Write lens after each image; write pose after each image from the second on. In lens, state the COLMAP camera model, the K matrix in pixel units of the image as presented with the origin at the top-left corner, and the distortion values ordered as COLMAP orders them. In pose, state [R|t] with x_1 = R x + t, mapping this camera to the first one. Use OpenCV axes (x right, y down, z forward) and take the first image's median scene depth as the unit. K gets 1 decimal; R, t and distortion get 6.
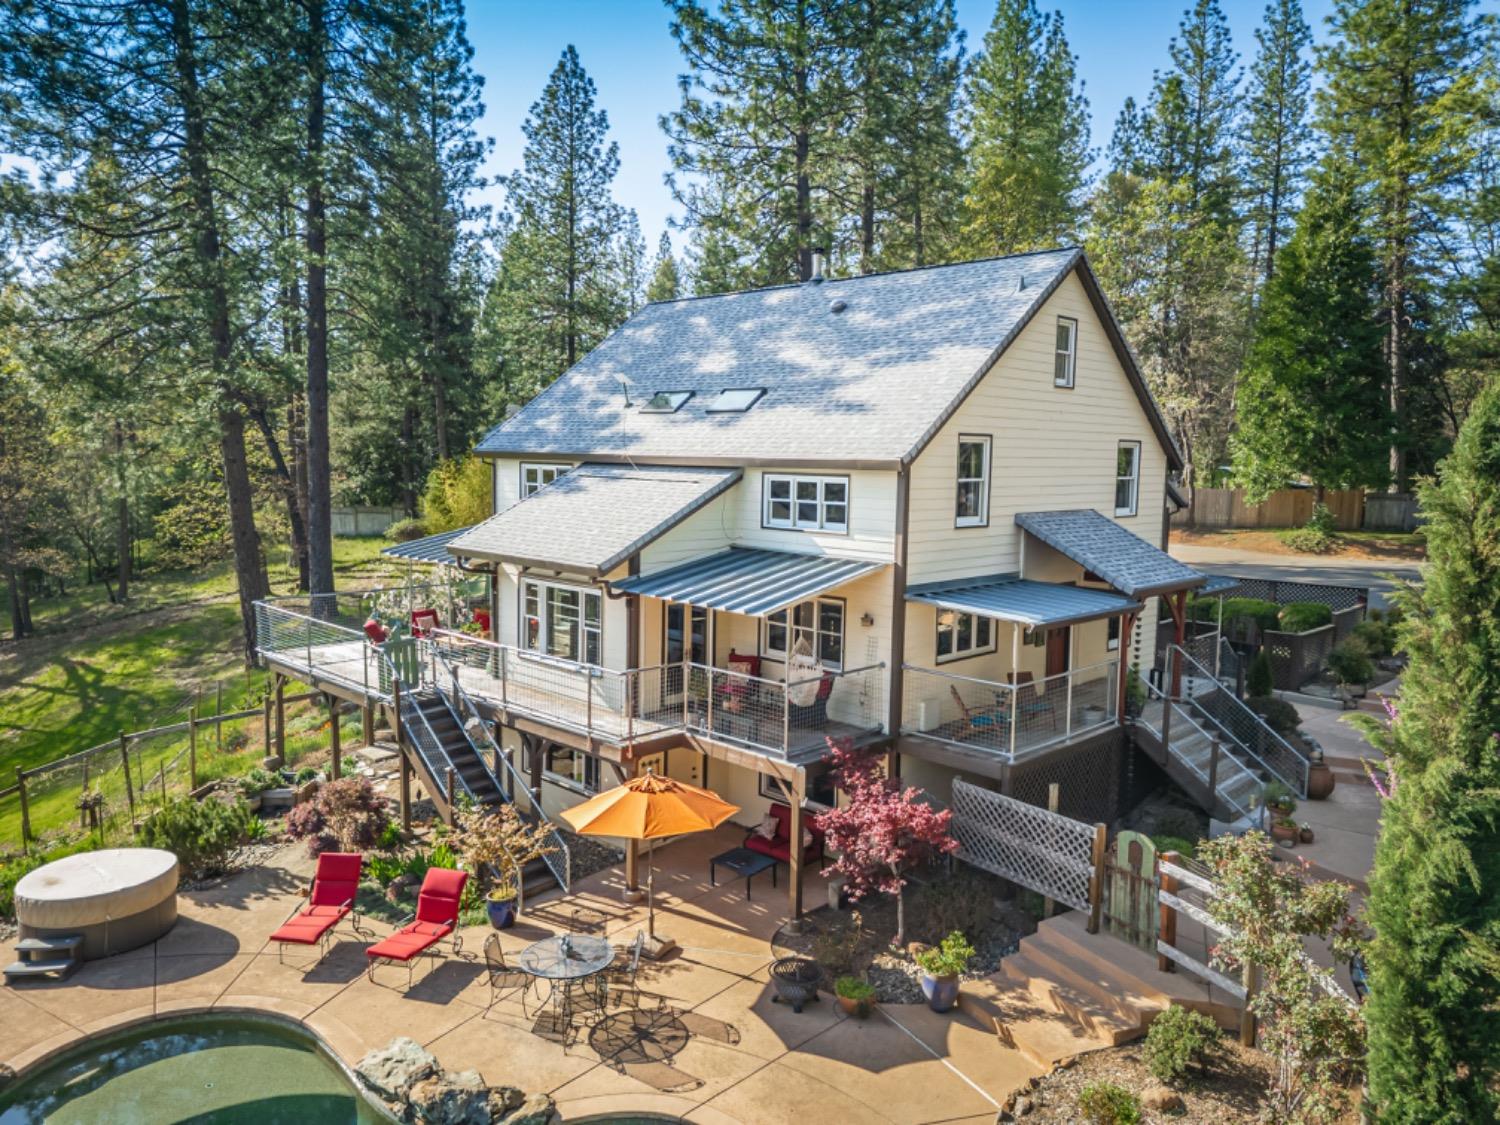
lens RADIAL K [[1048.0, 0, 755.2], [0, 1048.0, 565.9], [0, 0, 1]] dist [0.024282, -0.029393]
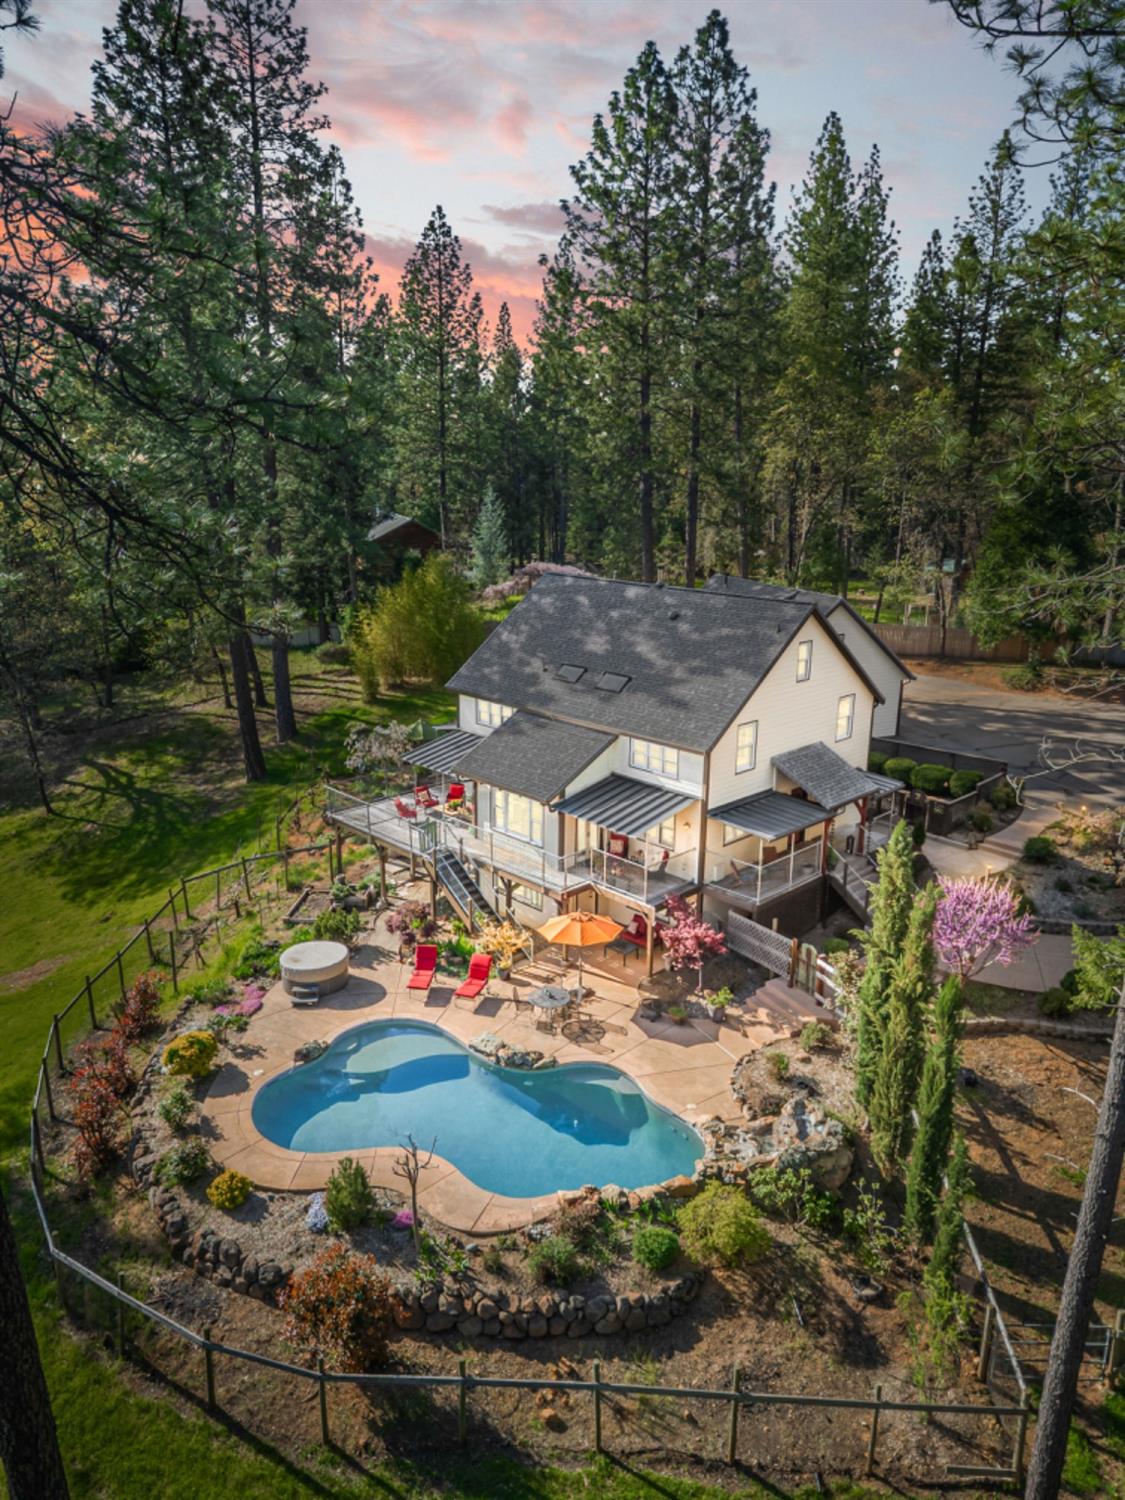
lens RADIAL K [[1048.0, 0, 560.0], [0, 1048.0, 743.8], [0, 0, 1]] dist [0.024282, -0.029393]
pose [[0.999836, 0.001401, -0.018052, -0.099706], [0.001463, 0.987496, 0.157636, -0.437751], [0.018047, -0.157637, 0.987332, -0.953381]]
